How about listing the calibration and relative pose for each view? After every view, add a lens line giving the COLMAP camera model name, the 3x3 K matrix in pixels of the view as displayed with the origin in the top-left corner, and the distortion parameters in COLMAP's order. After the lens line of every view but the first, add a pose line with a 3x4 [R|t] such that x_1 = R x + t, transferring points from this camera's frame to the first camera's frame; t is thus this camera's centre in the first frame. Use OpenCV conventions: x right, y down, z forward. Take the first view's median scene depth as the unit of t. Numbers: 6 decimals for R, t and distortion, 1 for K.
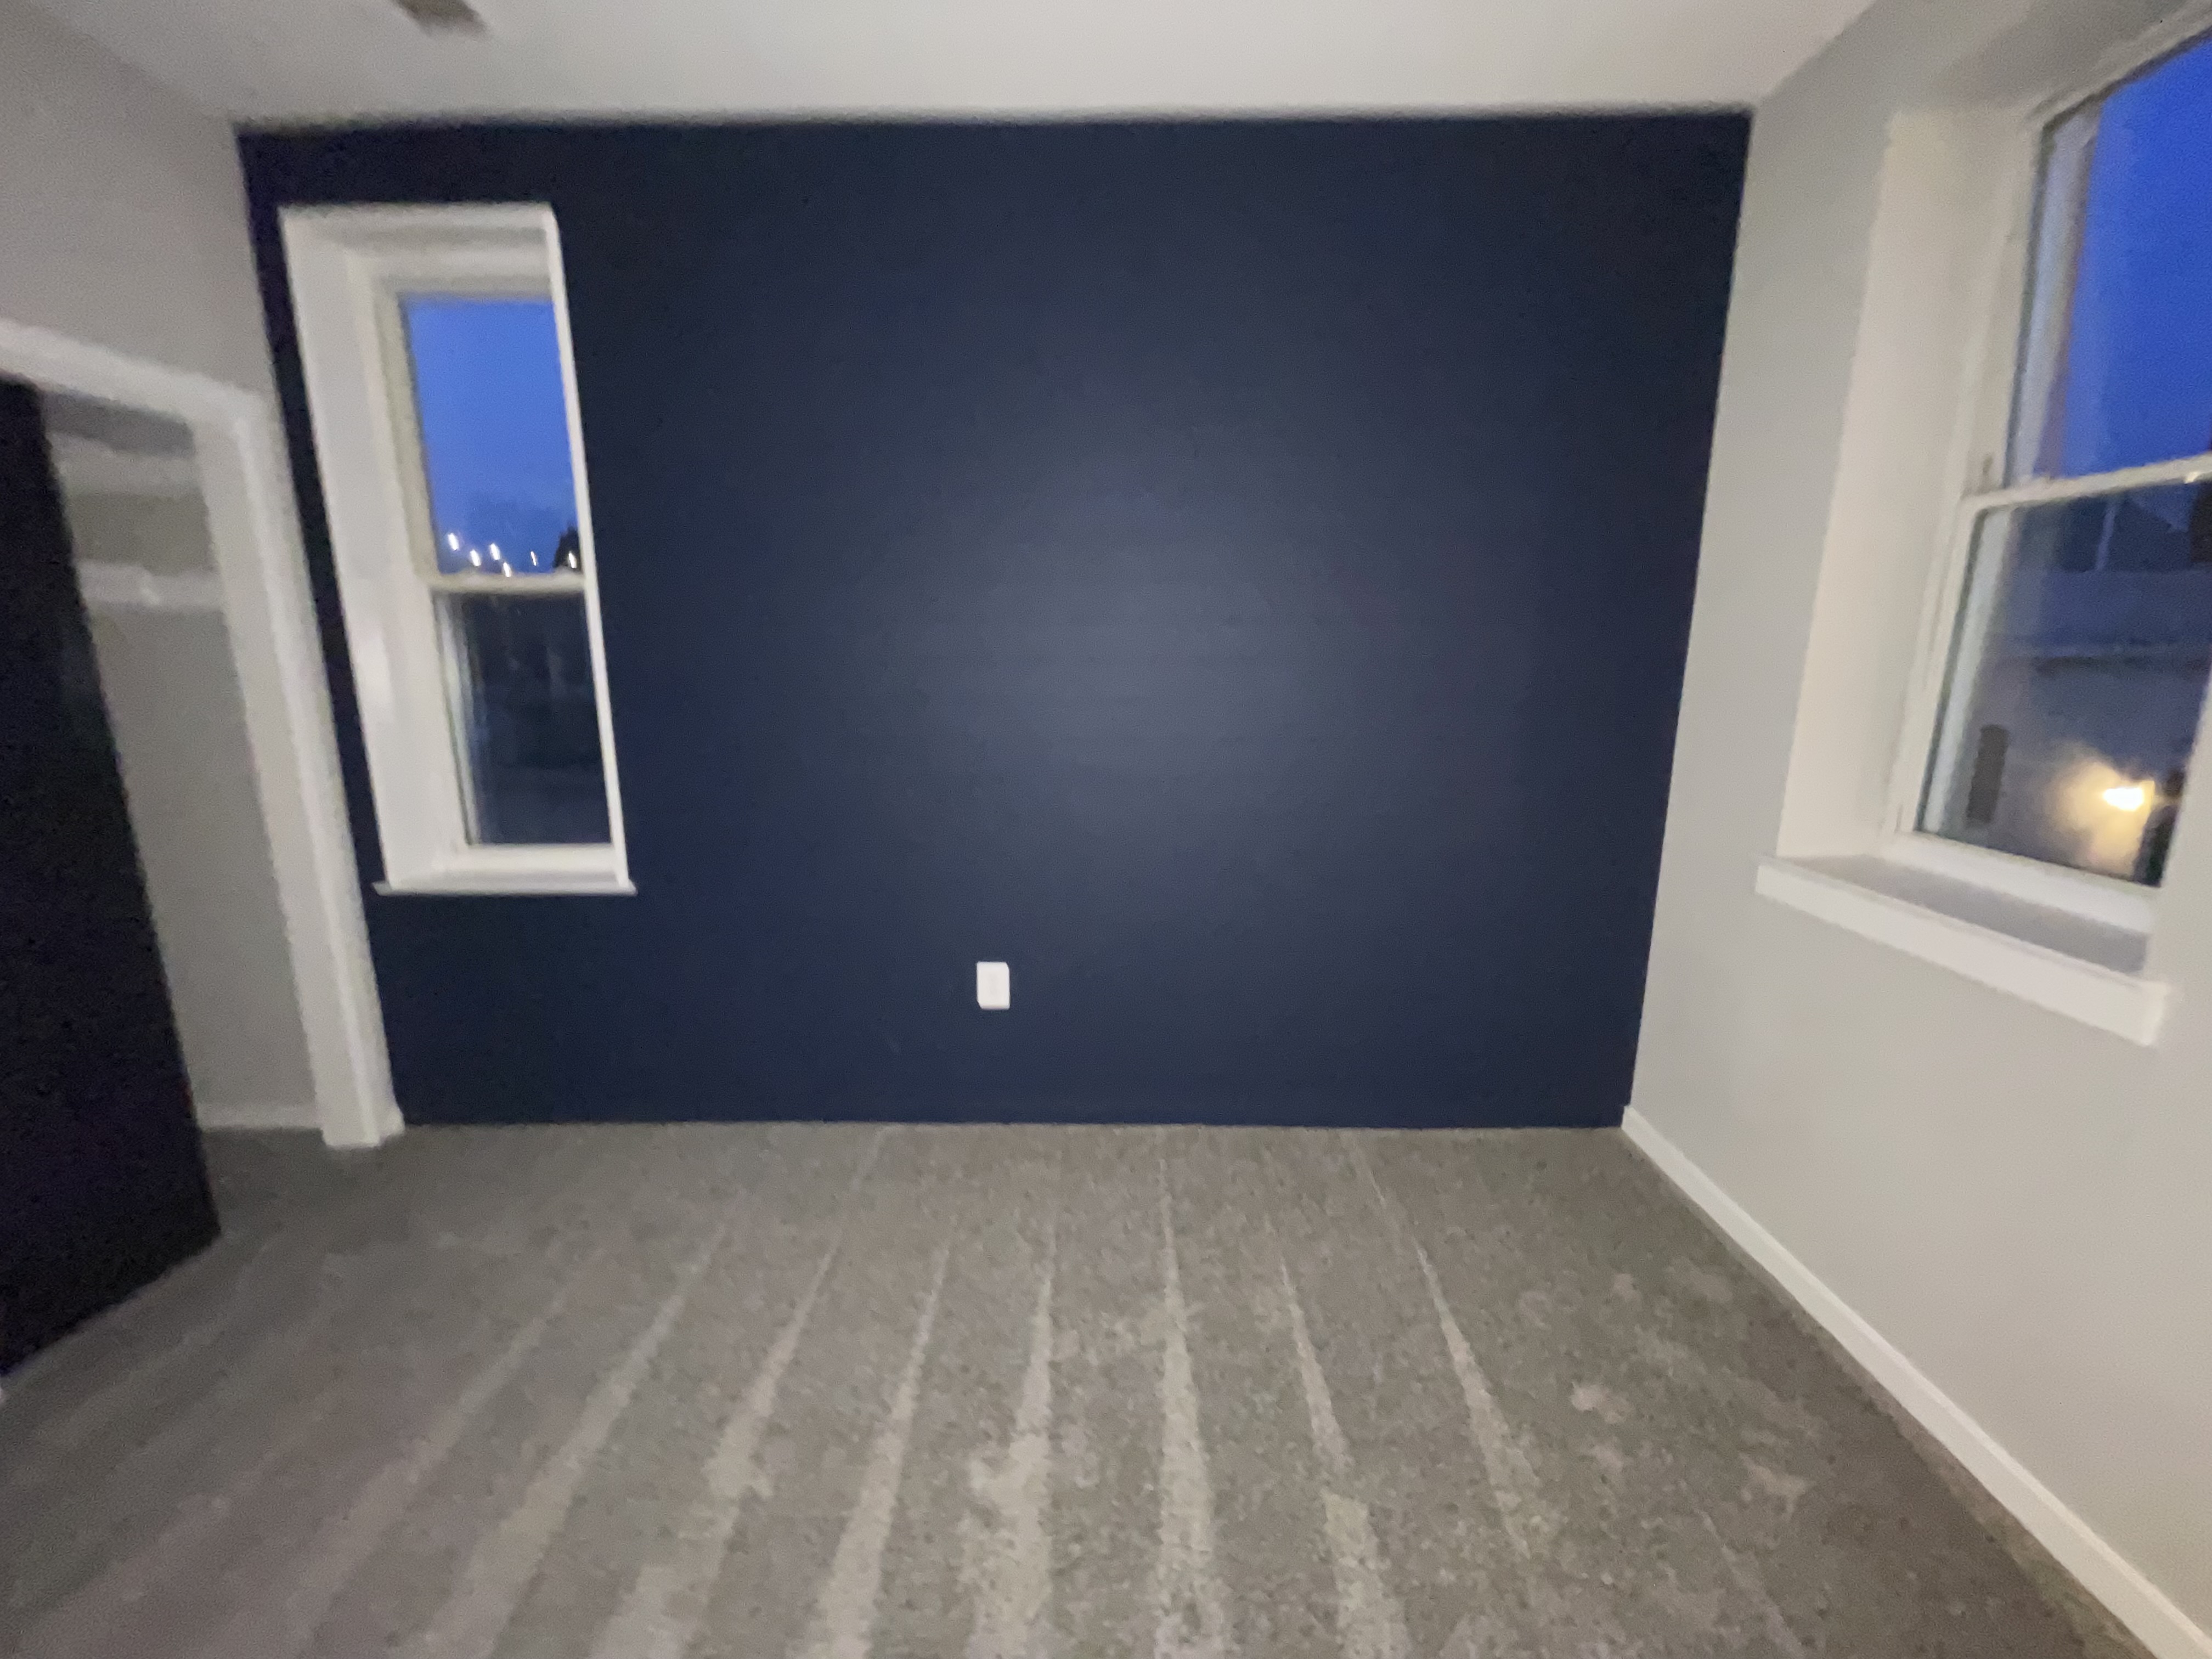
lens RADIAL K [[889.2, 0, 1118.4], [0, 889.2, 825.4], [0, 0, 1]] dist [-0.001651, -0.000263]
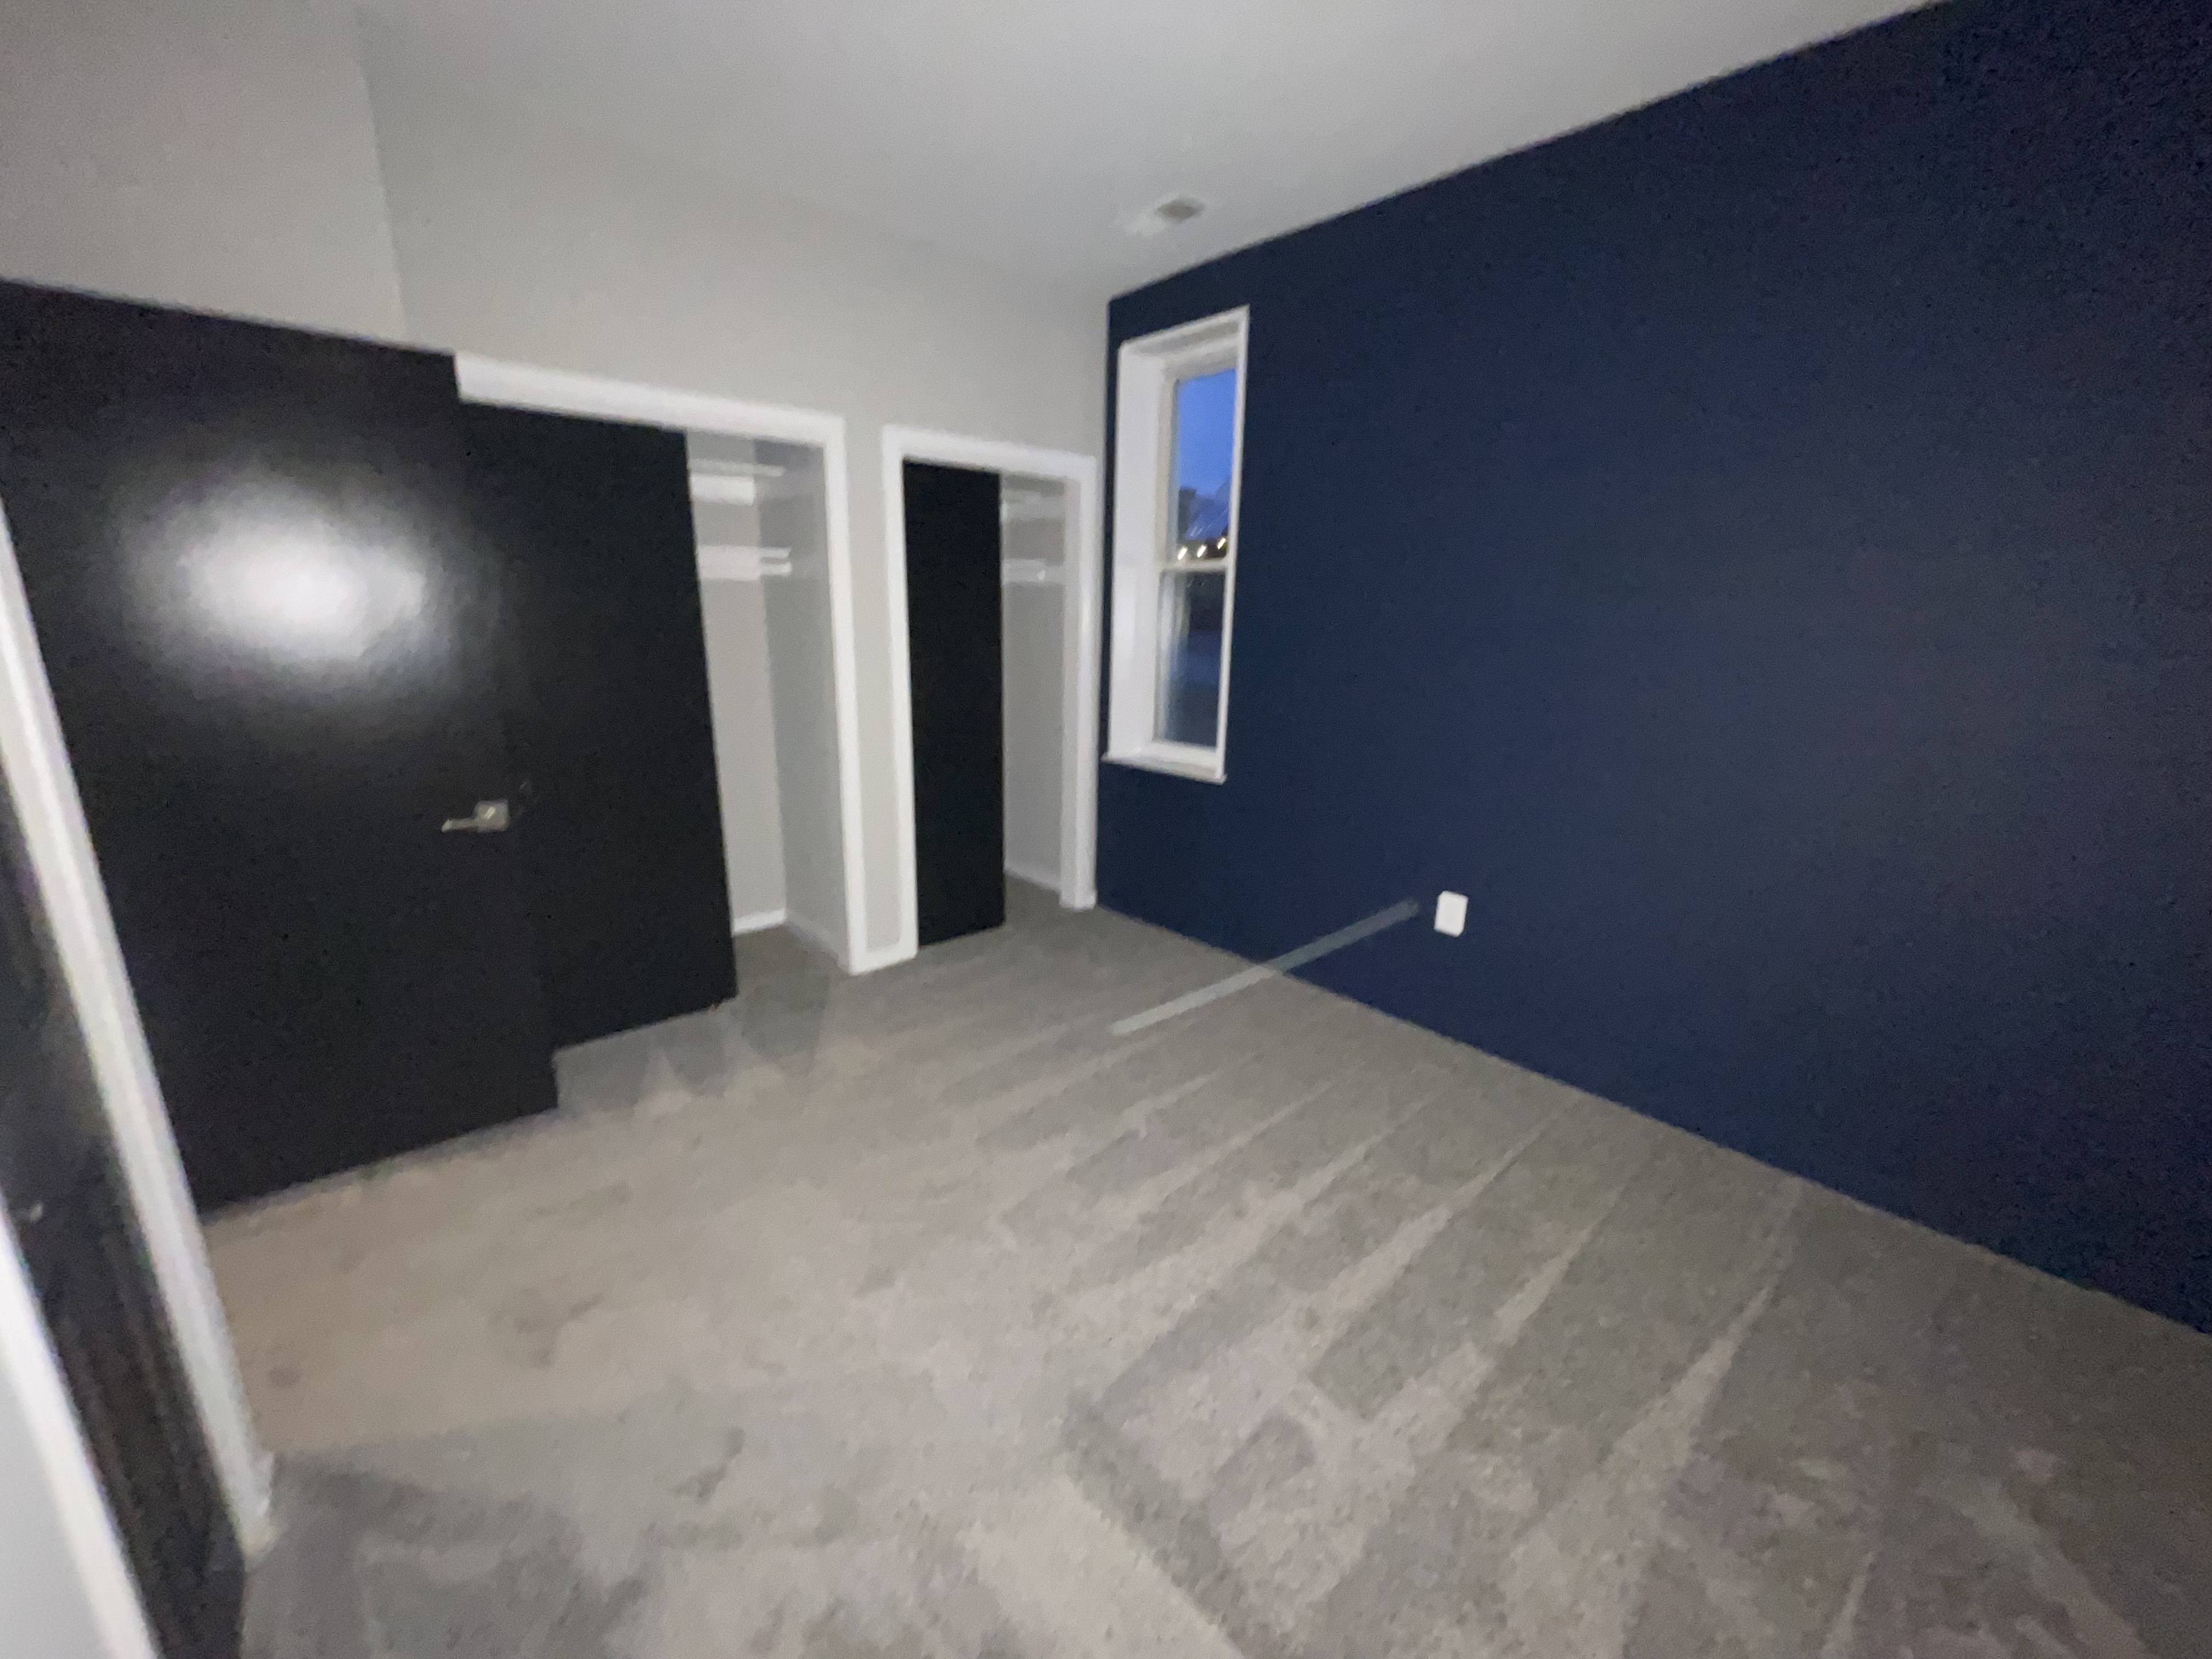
lens RADIAL K [[866.4, 0, 1106.0], [0, 866.4, 829.5], [0, 0, 1]] dist [-0.020358, -0.000222]
pose [[0.673654, 0.195463, -0.712730, 0.360308], [-0.160443, 0.980070, 0.117133, 0.016041], [0.721421, 0.035445, 0.691589, -0.101435]]
